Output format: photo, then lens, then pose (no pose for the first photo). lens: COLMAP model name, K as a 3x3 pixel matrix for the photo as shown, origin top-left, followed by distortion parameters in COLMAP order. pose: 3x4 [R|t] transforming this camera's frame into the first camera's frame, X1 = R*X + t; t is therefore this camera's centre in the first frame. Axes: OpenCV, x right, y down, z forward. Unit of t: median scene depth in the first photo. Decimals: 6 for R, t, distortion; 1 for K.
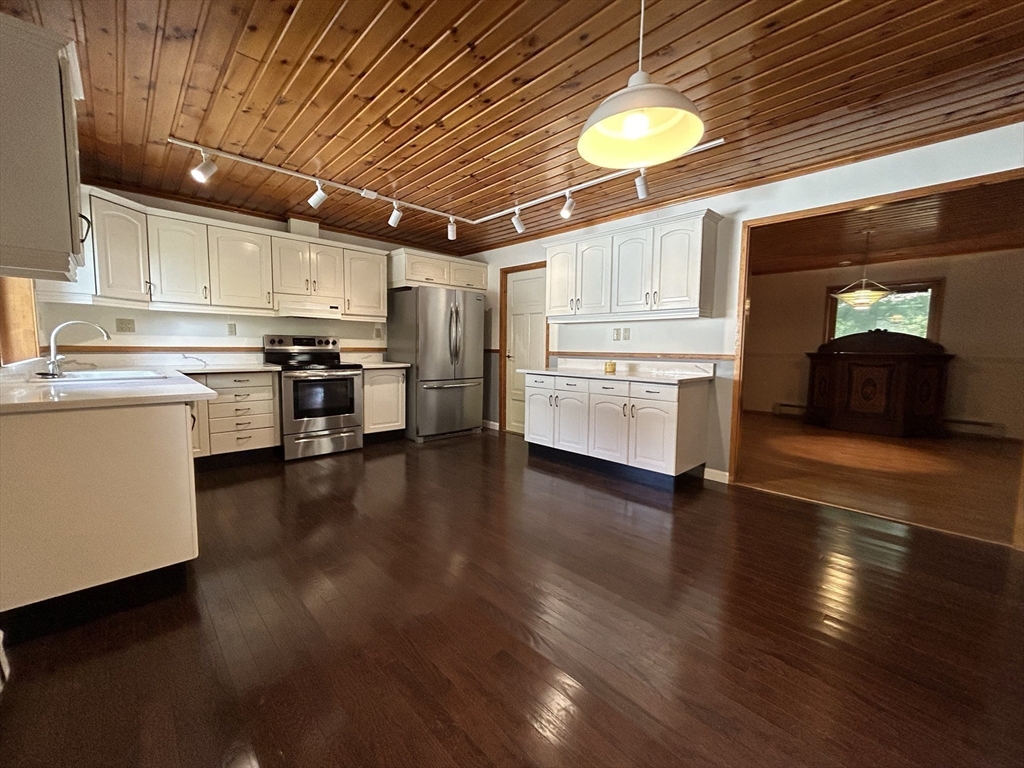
lens RADIAL K [[411.1, 0, 510.8], [0, 411.1, 381.7], [0, 0, 1]] dist [0.002879, 0.000950]
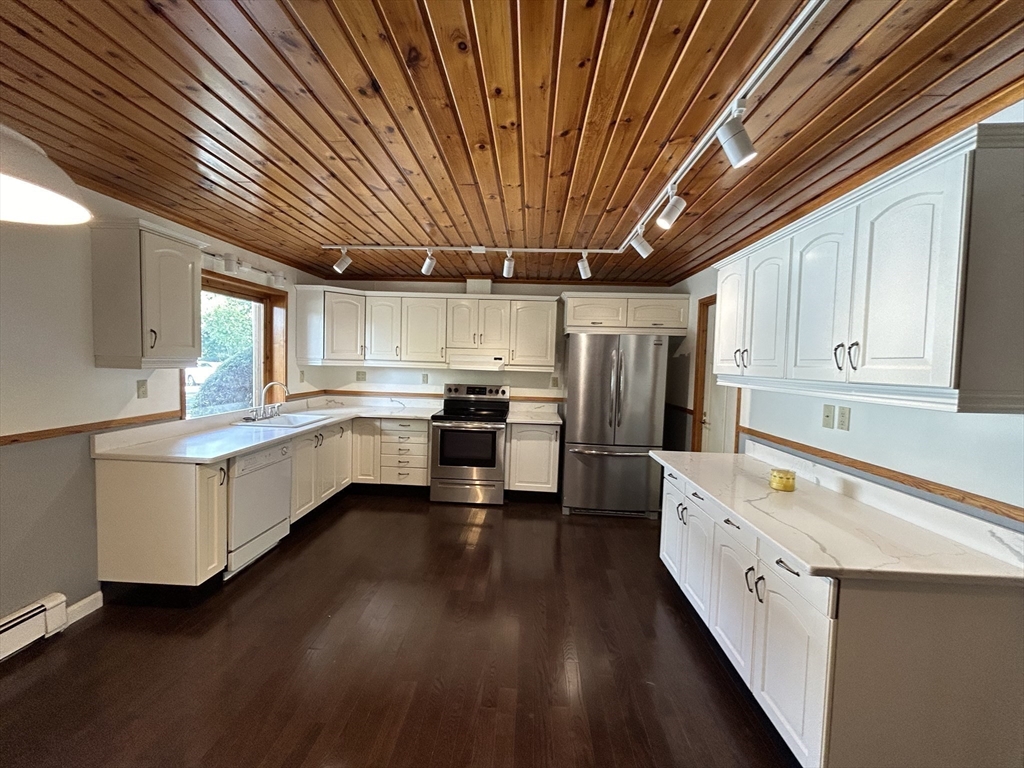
lens RADIAL K [[411.1, 0, 512.6], [0, 411.1, 382.6], [0, 0, 1]] dist [0.002879, 0.000950]
pose [[0.691480, 0.045571, -0.720957, 0.338666], [-0.085201, 0.996187, -0.018749, -0.108332], [0.717354, 0.074391, 0.692726, 0.334674]]
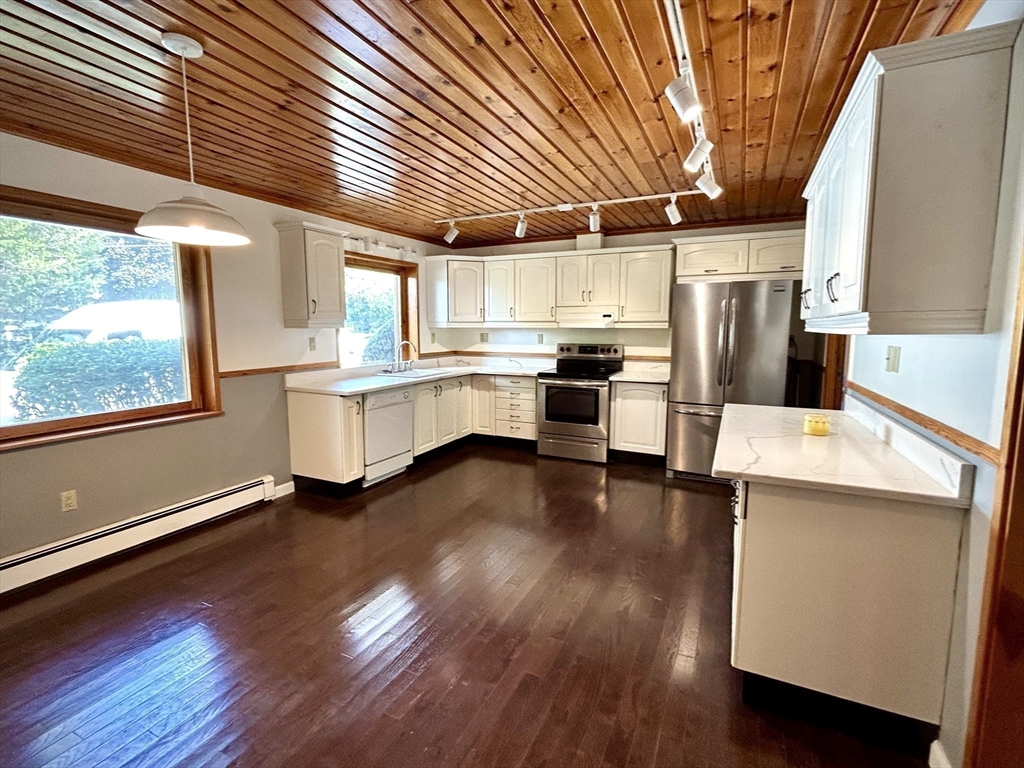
lens RADIAL K [[479.4, 0, 513.6], [0, 479.4, 381.2], [0, 0, 1]] dist [0.011300, -0.000247]
pose [[0.357682, 0.094289, -0.929071, 0.584111], [-0.079278, 0.994364, 0.070394, -0.089954], [0.930472, 0.048476, 0.363141, 0.393399]]
